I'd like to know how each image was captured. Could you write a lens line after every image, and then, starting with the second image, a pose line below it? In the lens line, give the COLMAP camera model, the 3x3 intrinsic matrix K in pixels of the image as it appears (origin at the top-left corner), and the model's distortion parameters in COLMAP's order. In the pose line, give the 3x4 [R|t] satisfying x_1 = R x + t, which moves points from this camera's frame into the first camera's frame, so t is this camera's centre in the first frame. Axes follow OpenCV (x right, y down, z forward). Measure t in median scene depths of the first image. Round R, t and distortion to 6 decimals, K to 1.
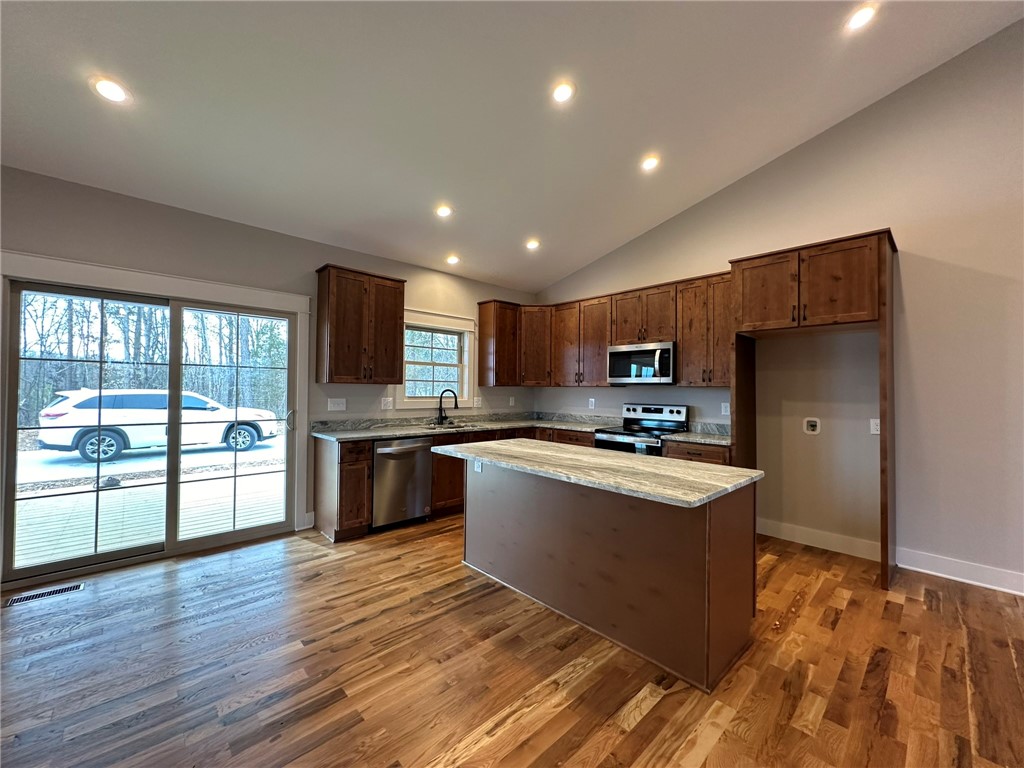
lens RADIAL K [[408.5, 0, 511.7], [0, 408.5, 384.8], [0, 0, 1]] dist [-0.002824, 0.000019]
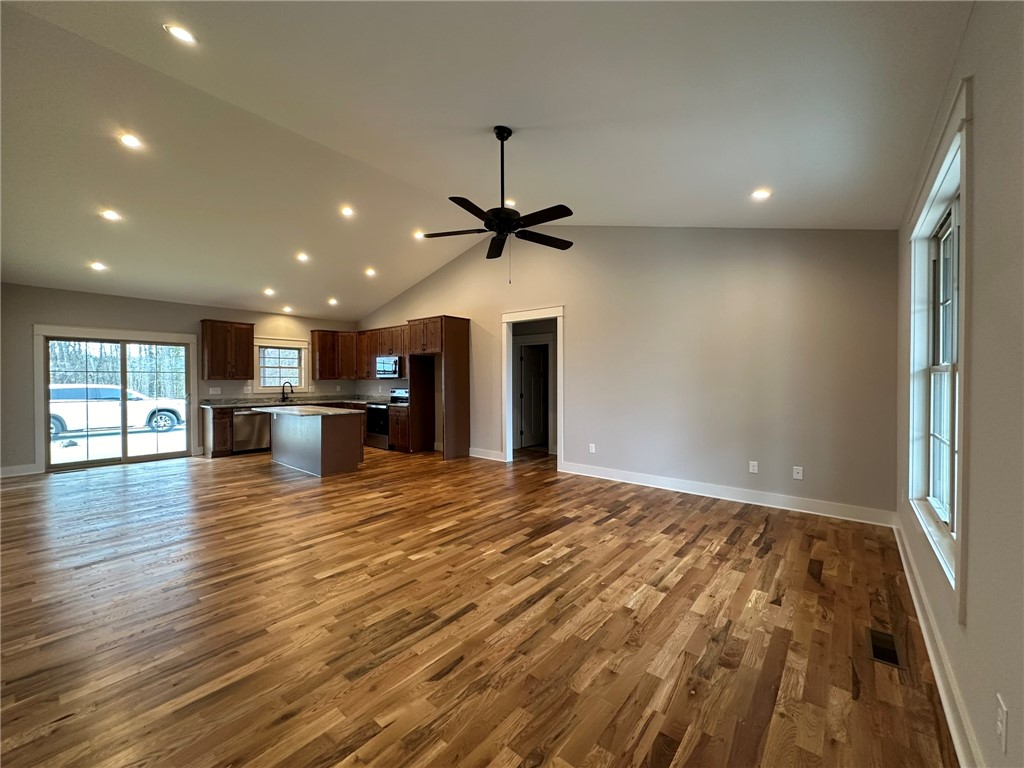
lens RADIAL K [[408.5, 0, 512.3], [0, 408.5, 384.3], [0, 0, 1]] dist [-0.002824, 0.000019]
pose [[0.992409, -0.012993, 0.122295, 0.668169], [0.010076, 0.999650, 0.024441, -0.013381], [-0.122570, -0.023023, 0.992193, -0.984735]]
